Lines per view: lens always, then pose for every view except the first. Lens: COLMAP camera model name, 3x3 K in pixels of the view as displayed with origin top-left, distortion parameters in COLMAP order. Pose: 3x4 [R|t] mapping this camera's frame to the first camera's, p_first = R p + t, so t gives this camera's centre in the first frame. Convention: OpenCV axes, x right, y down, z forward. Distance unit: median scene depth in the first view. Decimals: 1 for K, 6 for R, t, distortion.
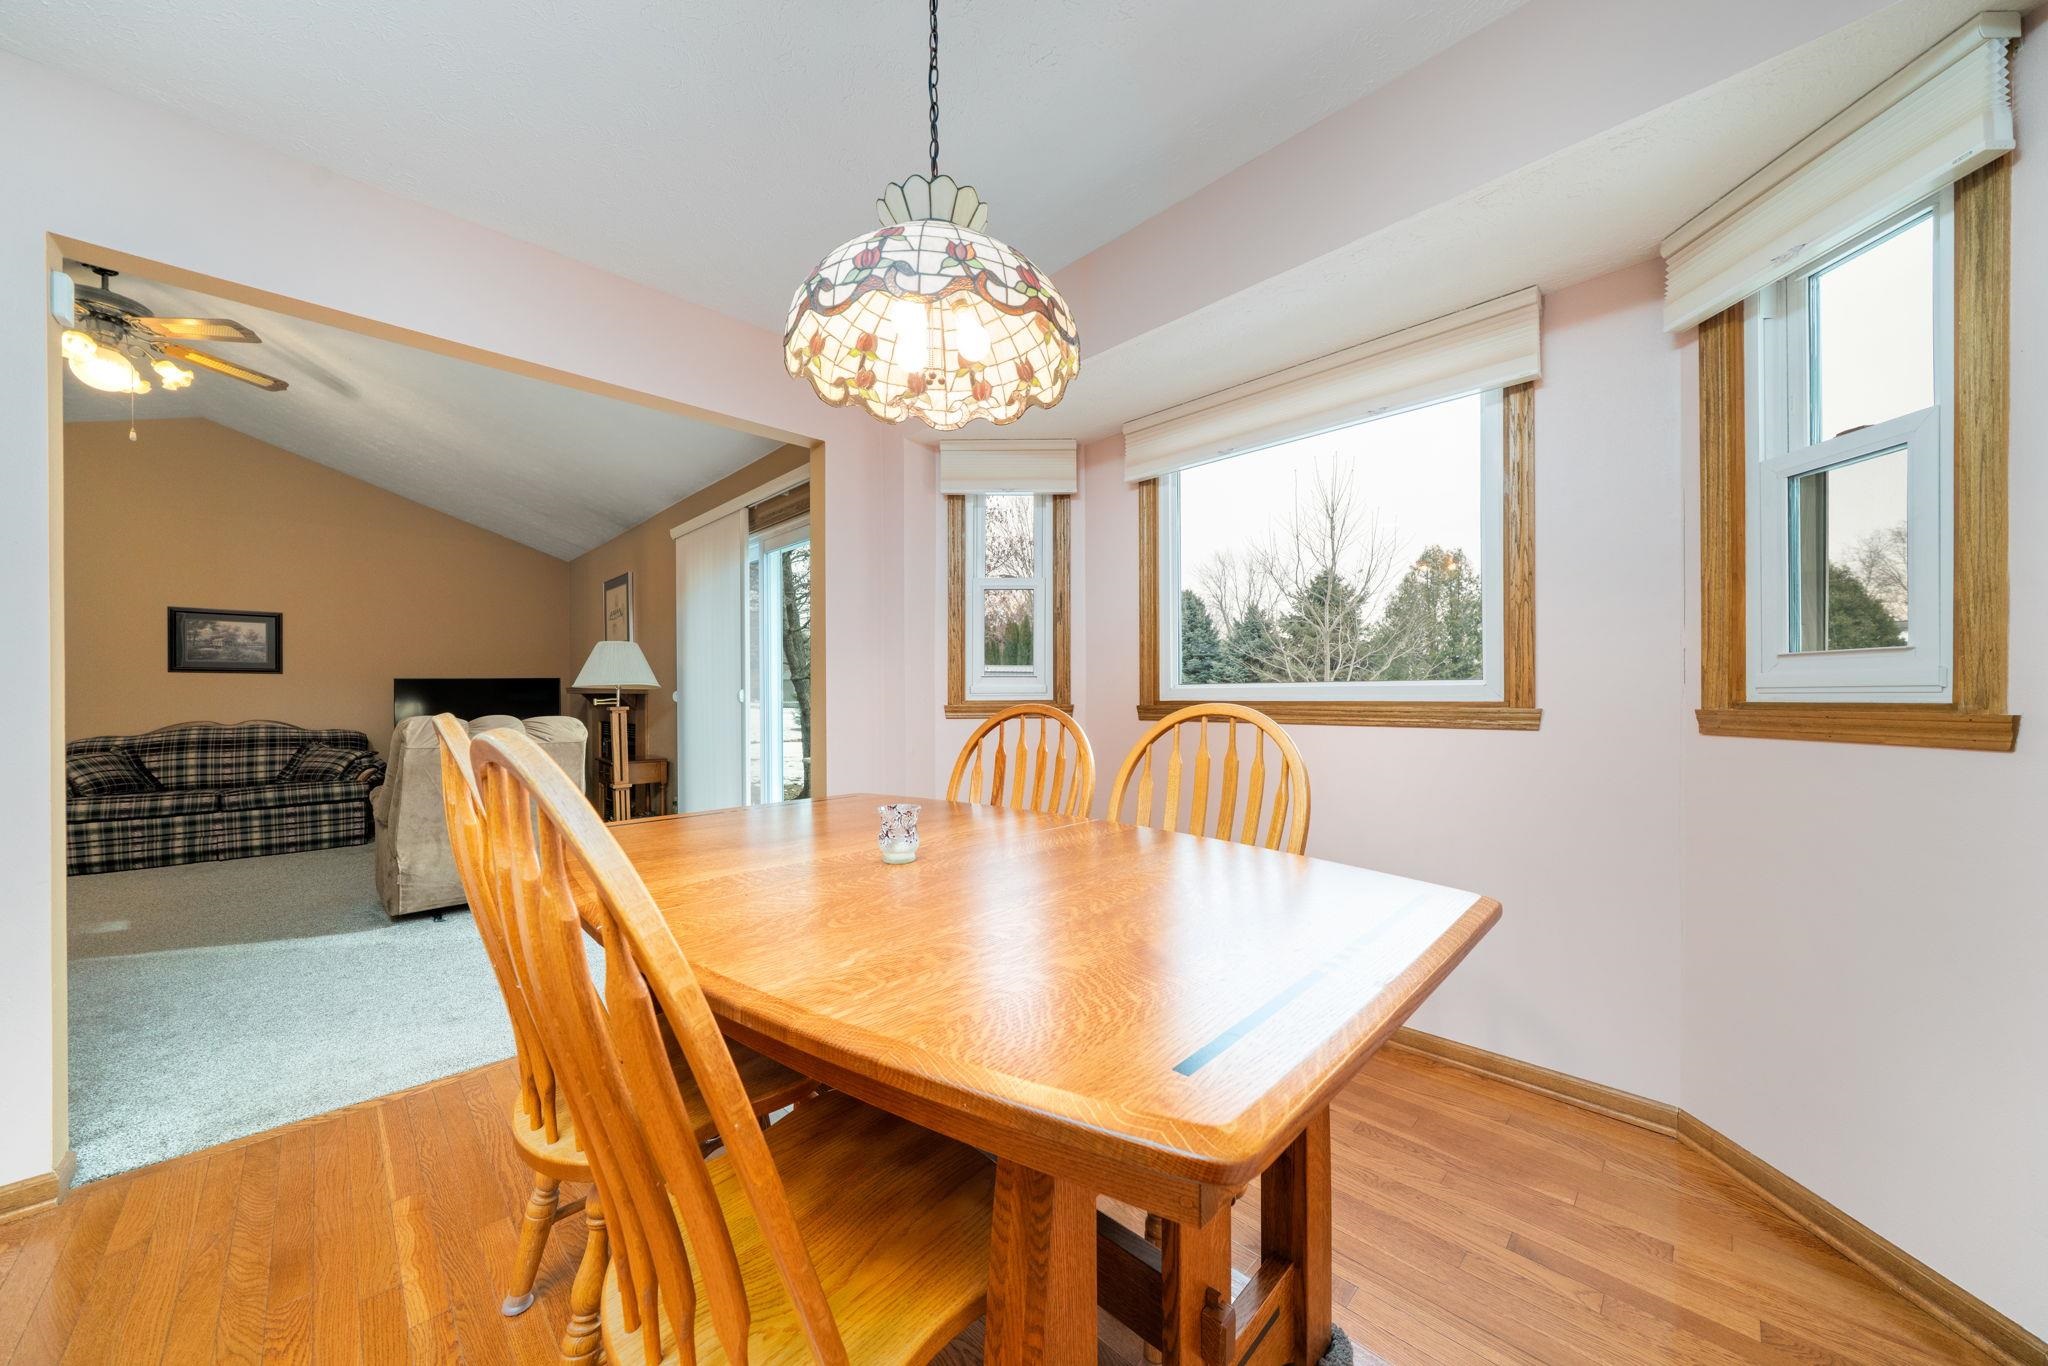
lens RADIAL K [[700.0, 0, 1025.9], [0, 700.0, 696.6], [0, 0, 1]] dist [0.000573, 0.000055]
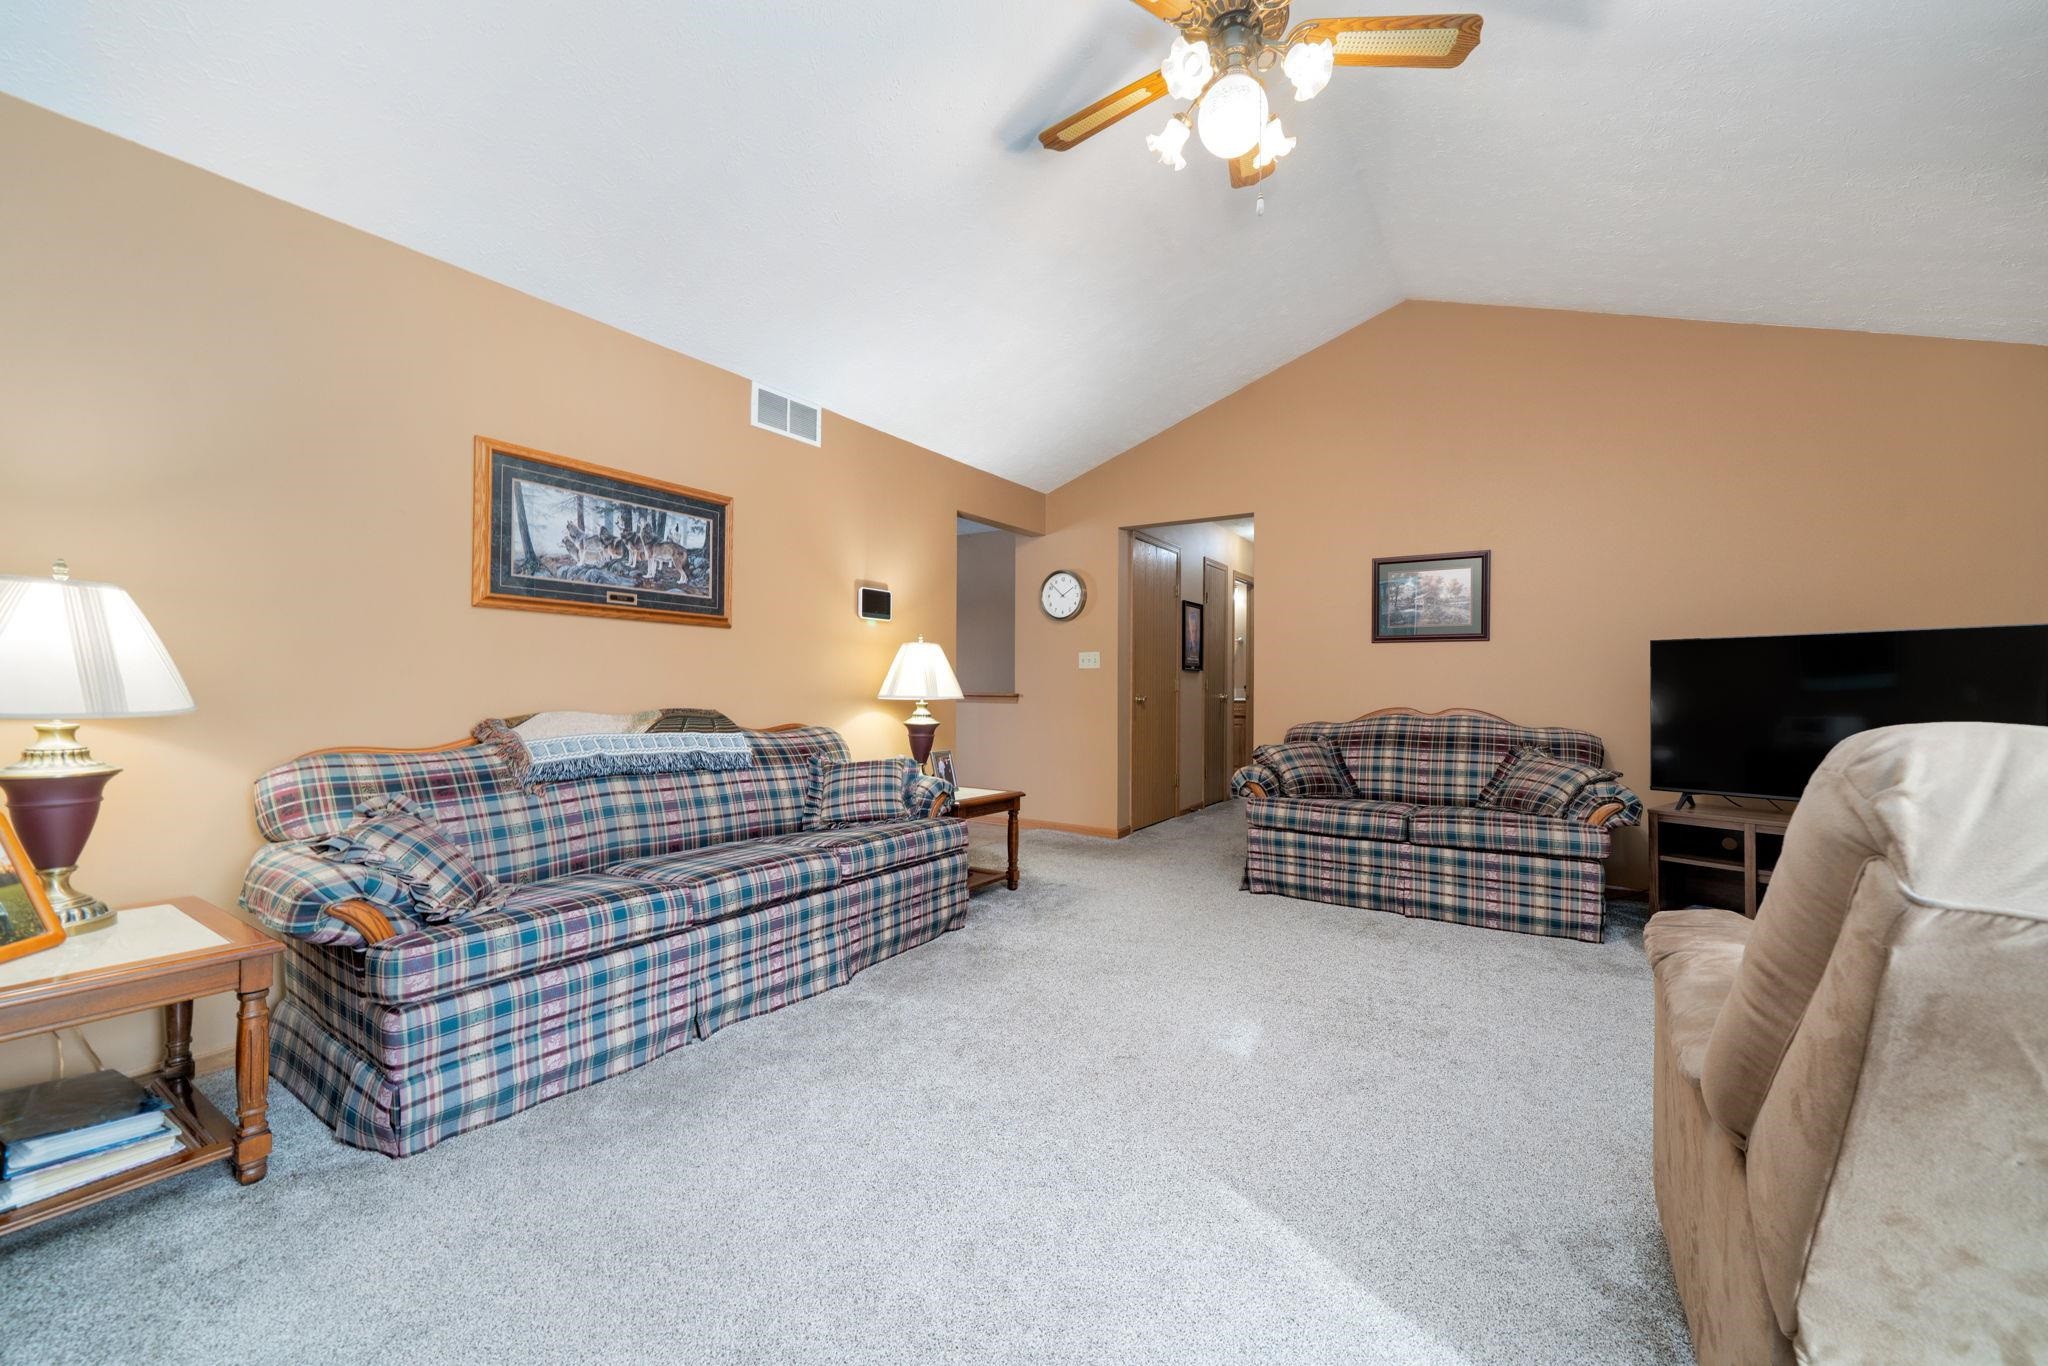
lens RADIAL K [[747.8, 0, 1027.5], [0, 747.8, 688.9], [0, 0, 1]] dist [-0.013068, -0.000031]
pose [[0.176719, 0.009042, -0.984220, -0.474175], [-0.007192, 0.999943, 0.007895, 0.012137], [0.984235, 0.005683, 0.176774, 0.475317]]
